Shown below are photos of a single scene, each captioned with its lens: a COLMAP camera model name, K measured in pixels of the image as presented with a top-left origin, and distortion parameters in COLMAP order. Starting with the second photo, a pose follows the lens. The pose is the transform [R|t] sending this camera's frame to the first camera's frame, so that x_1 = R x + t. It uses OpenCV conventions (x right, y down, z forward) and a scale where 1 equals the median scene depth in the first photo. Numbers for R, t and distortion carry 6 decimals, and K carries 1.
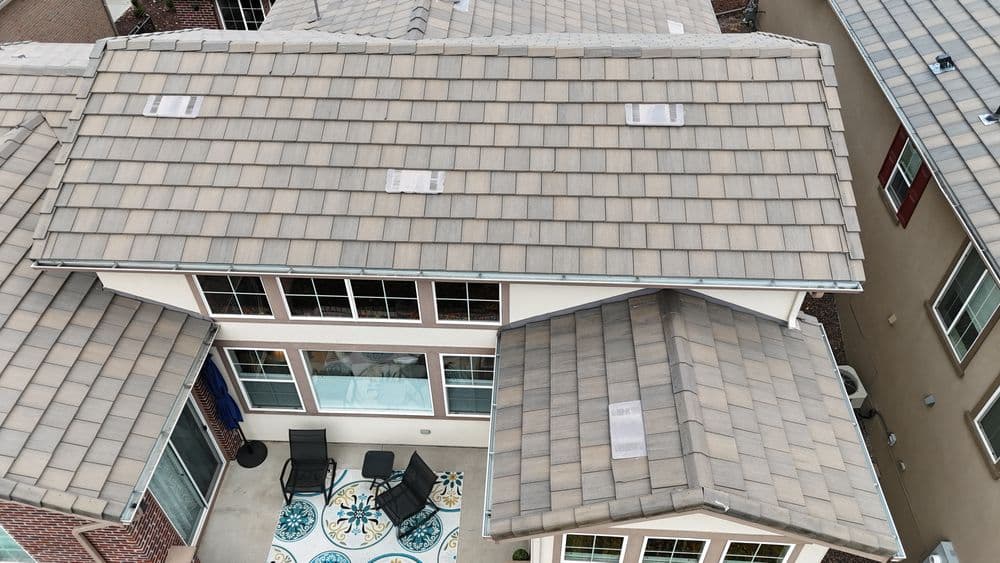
lens RADIAL K [[729.7, 0, 500.0], [0, 729.7, 281.5], [0, 0, 1]] dist [0.078451, -0.074035]
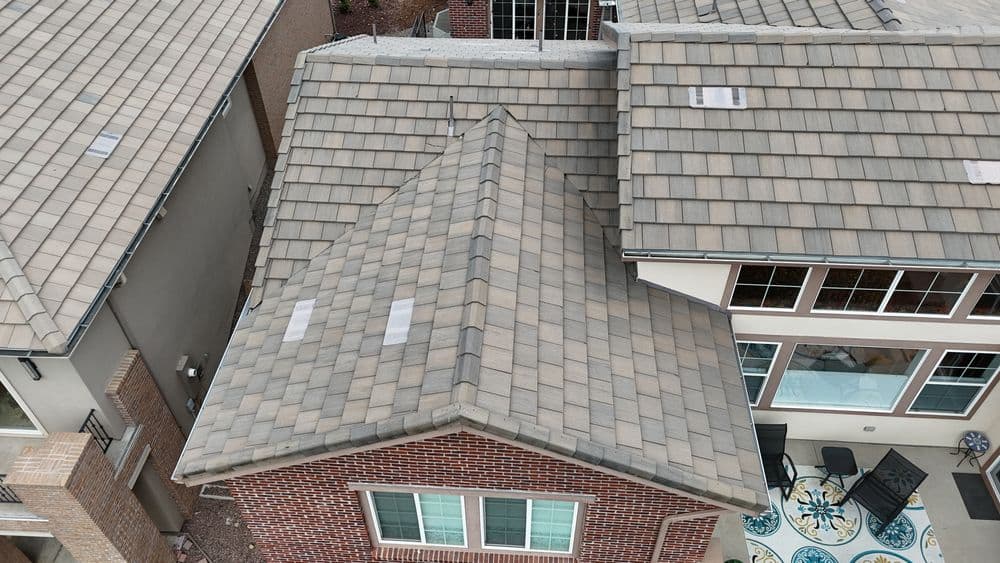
lens RADIAL K [[729.7, 0, 500.0], [0, 729.7, 281.5], [0, 0, 1]] dist [0.078451, -0.074035]
pose [[0.999936, 0.009372, 0.006315, -0.724375], [-0.009378, 0.999956, 0.000808, 0.013142], [-0.006307, -0.000867, 0.999980, 0.005884]]
